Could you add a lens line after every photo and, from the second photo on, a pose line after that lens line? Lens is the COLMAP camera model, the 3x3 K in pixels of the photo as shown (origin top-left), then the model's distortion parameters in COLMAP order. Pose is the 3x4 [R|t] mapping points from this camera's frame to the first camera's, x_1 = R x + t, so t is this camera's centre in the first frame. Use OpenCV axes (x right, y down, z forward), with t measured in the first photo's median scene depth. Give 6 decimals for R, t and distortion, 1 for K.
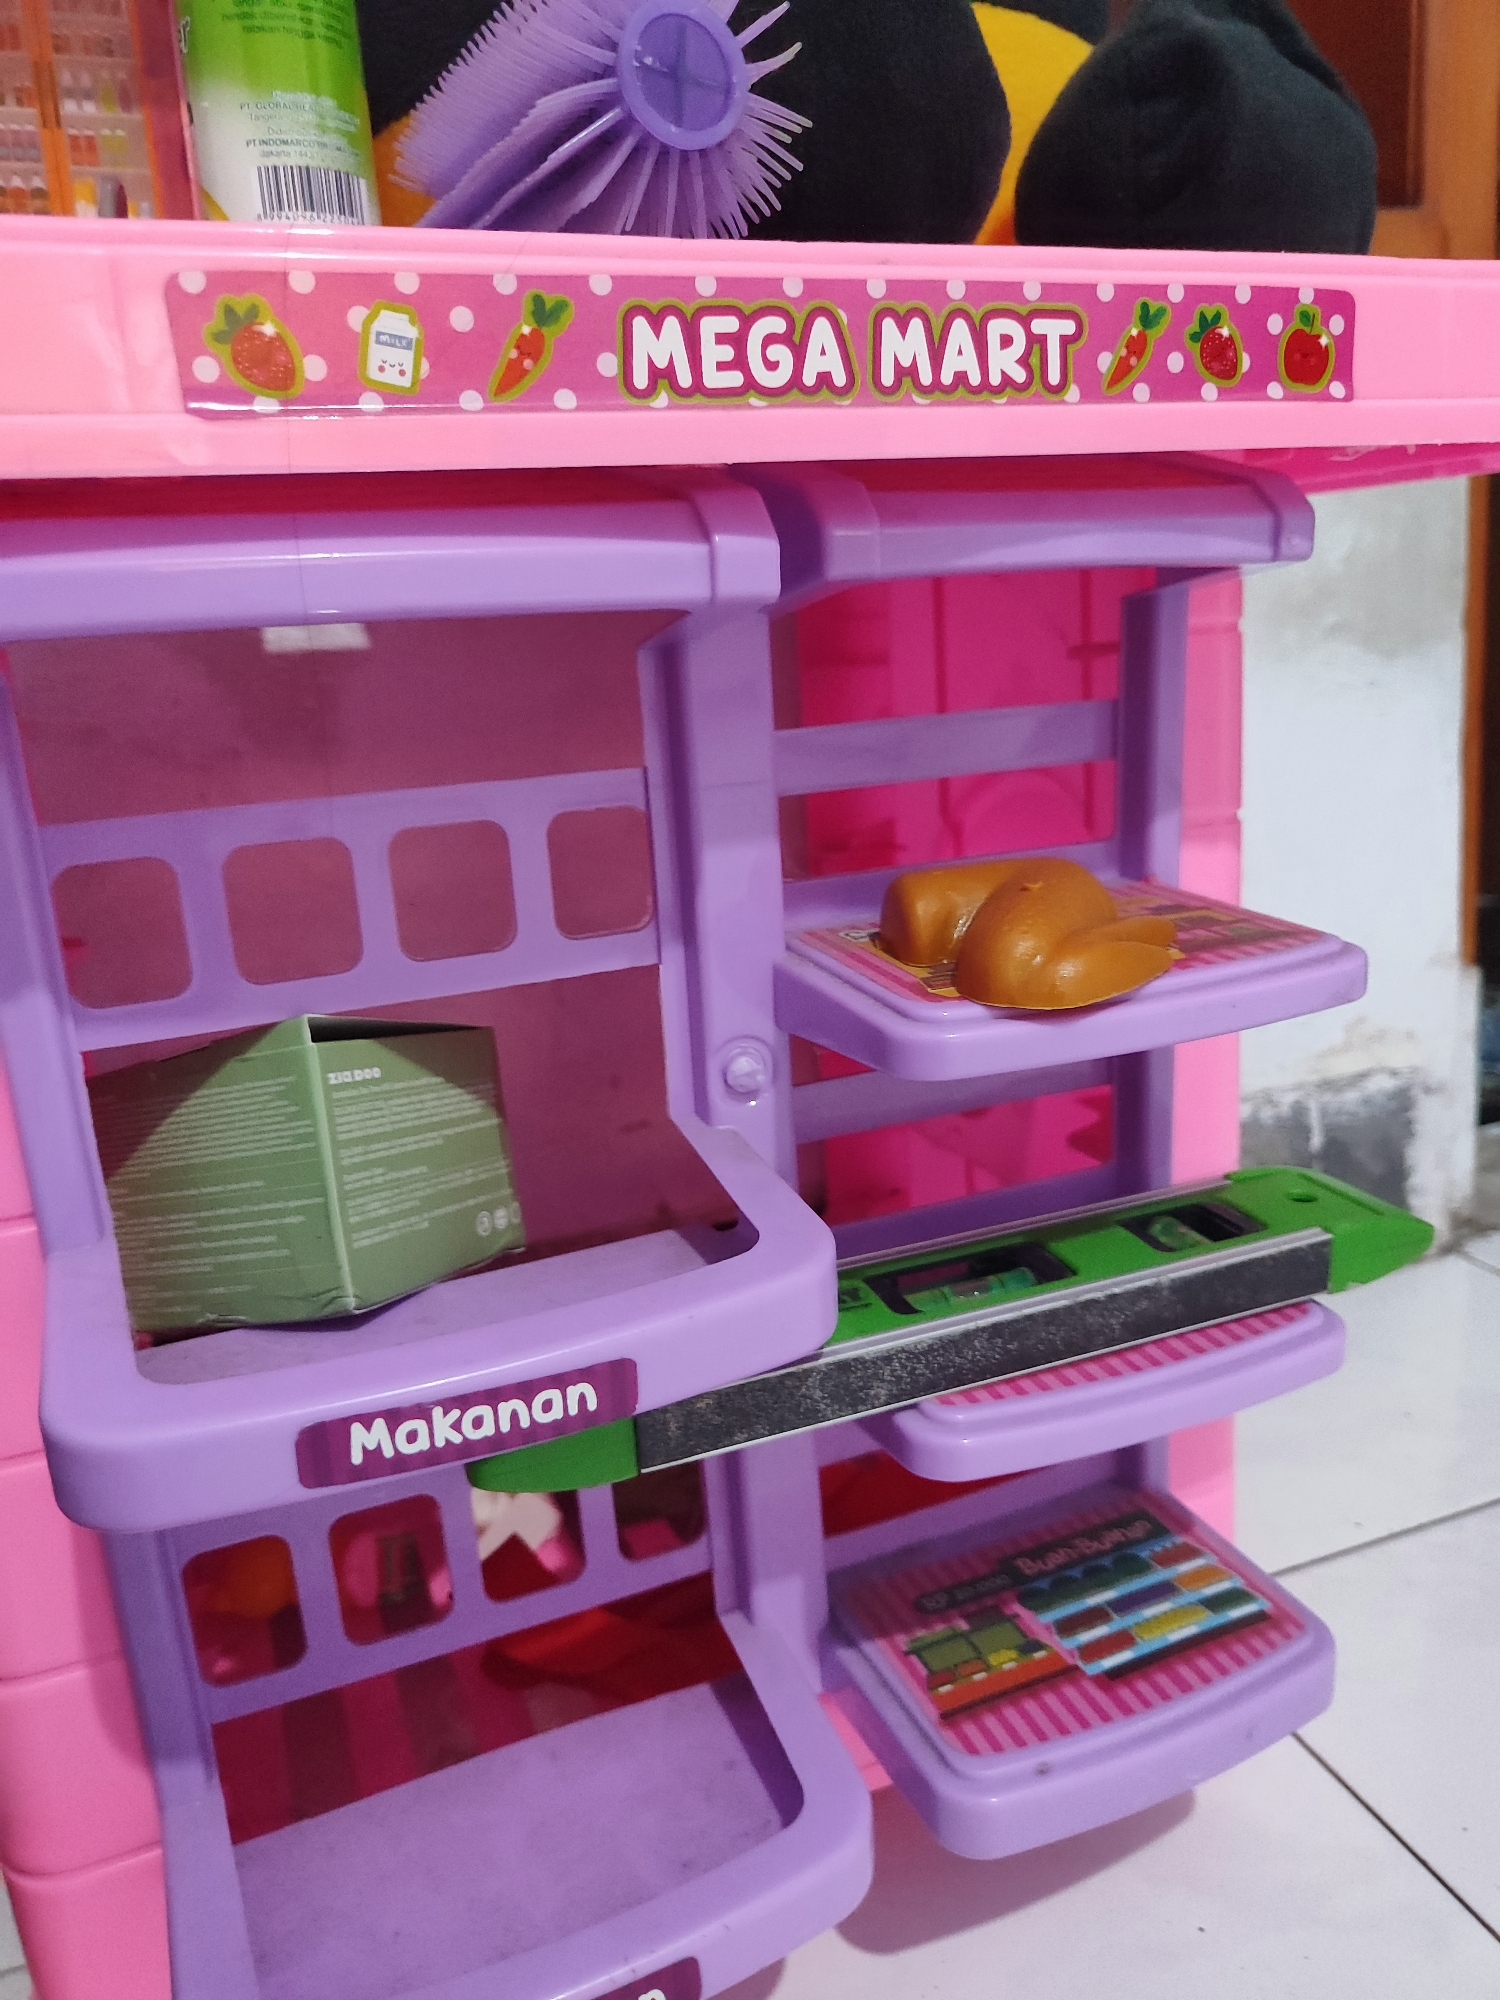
lens RADIAL K [[1380.9, 0, 757.9], [0, 1380.9, 997.0], [0, 0, 1]] dist [-0.020004, 0.002914]
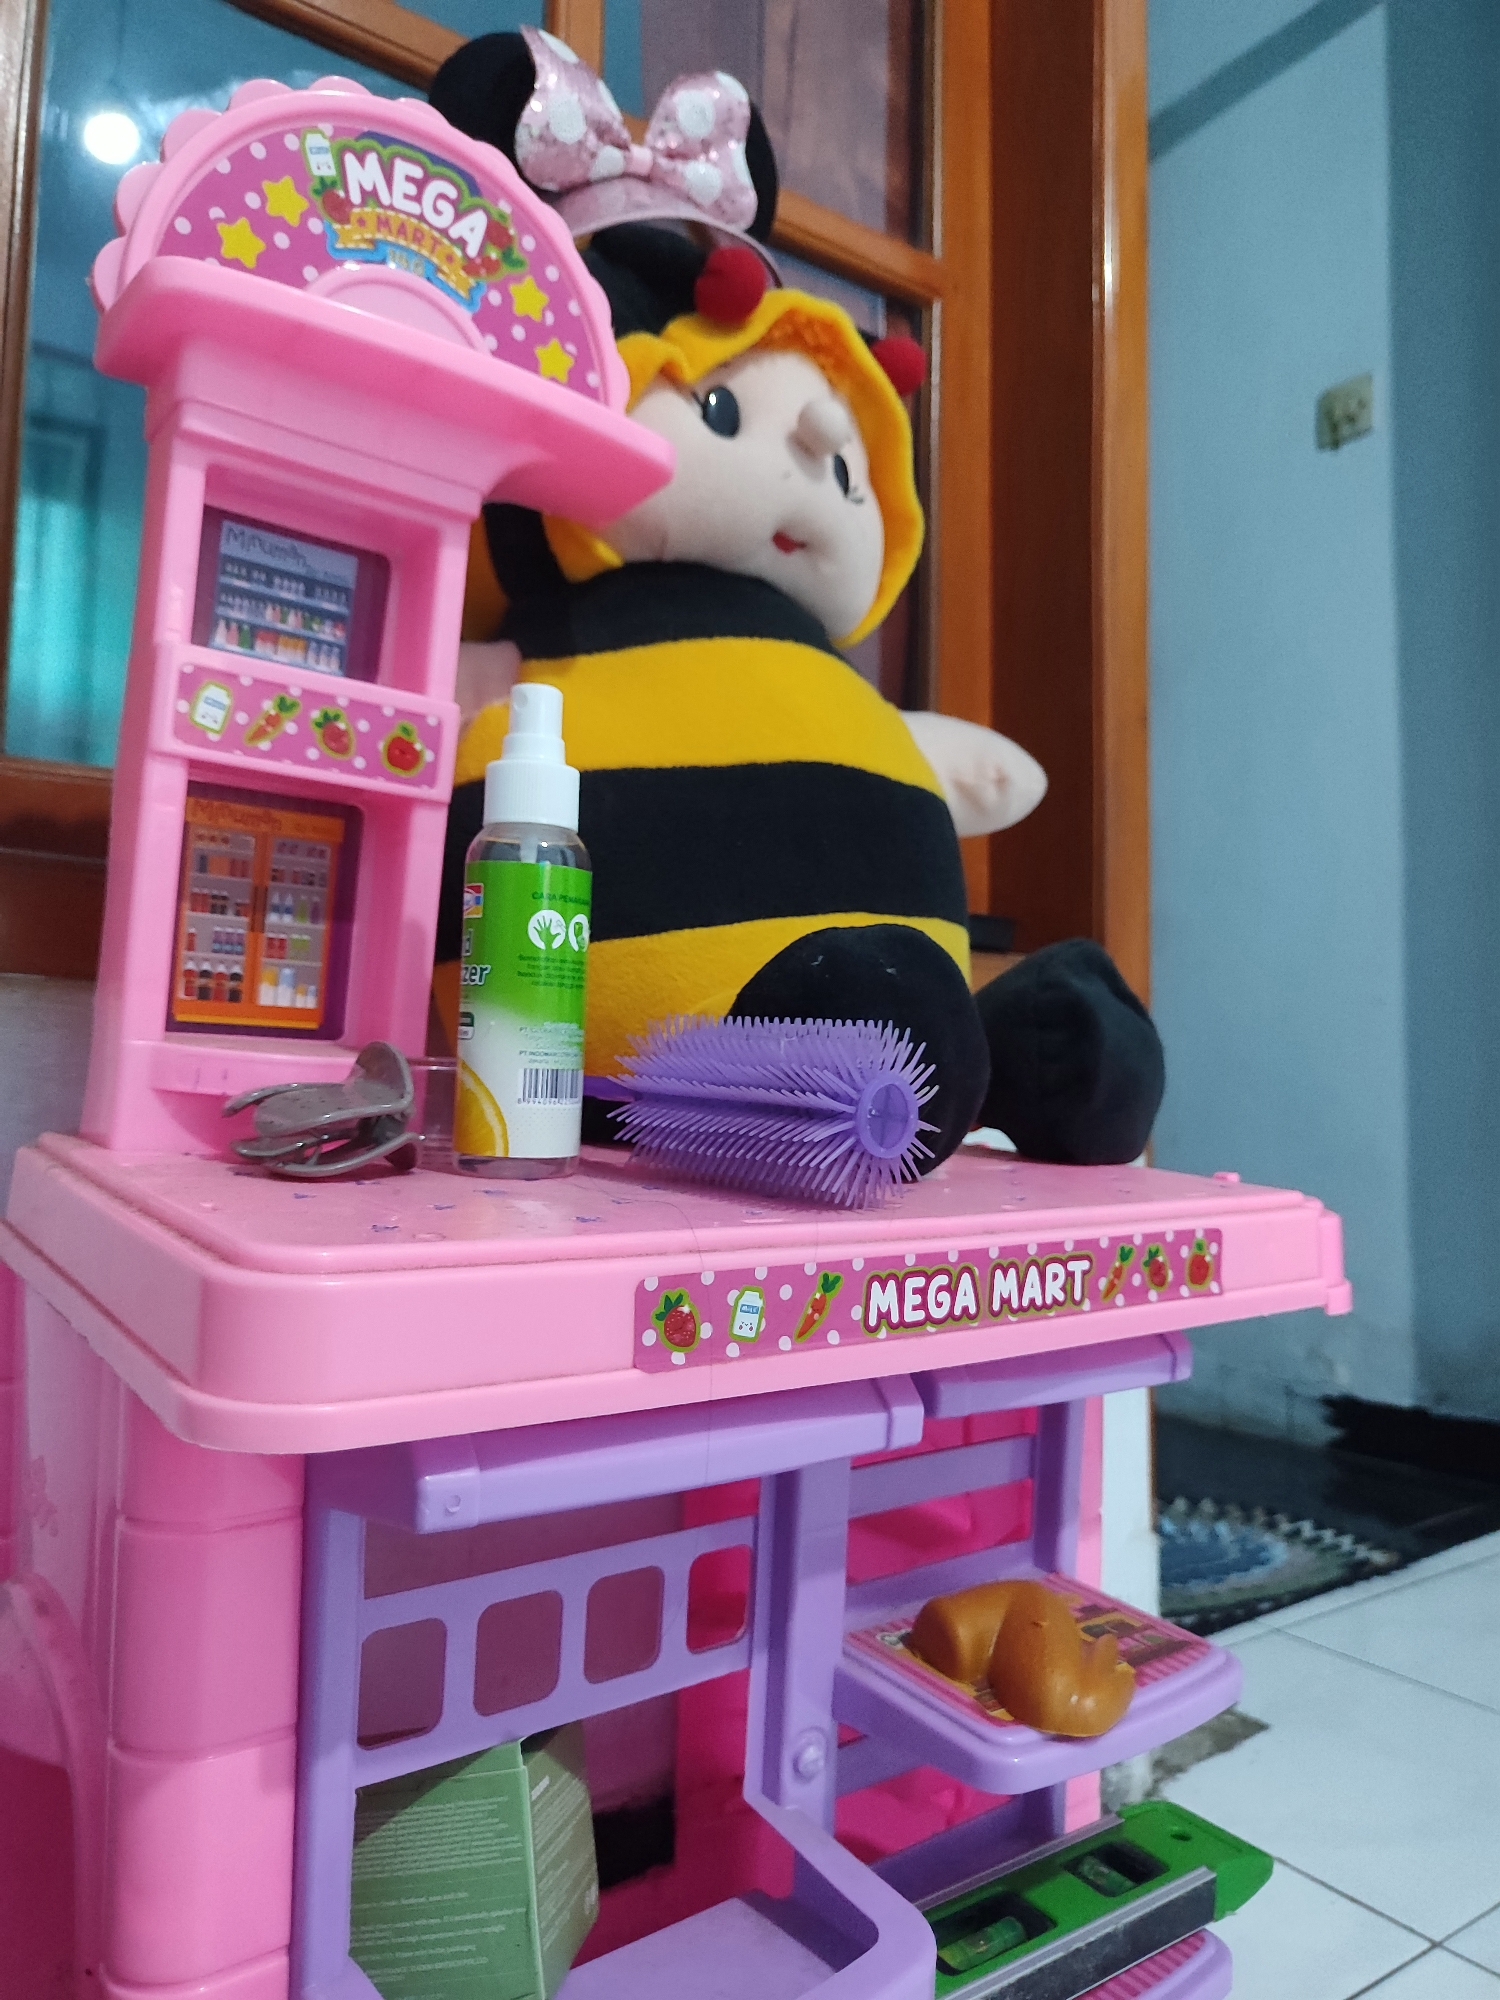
lens RADIAL K [[1380.9, 0, 741.5], [0, 1380.9, 1004.3], [0, 0, 1]] dist [-0.020004, 0.002914]
pose [[0.957722, 0.109377, 0.266094, -0.564474], [-0.025943, 0.953977, -0.298756, -0.268453], [-0.286524, 0.279221, 0.916482, -0.394772]]
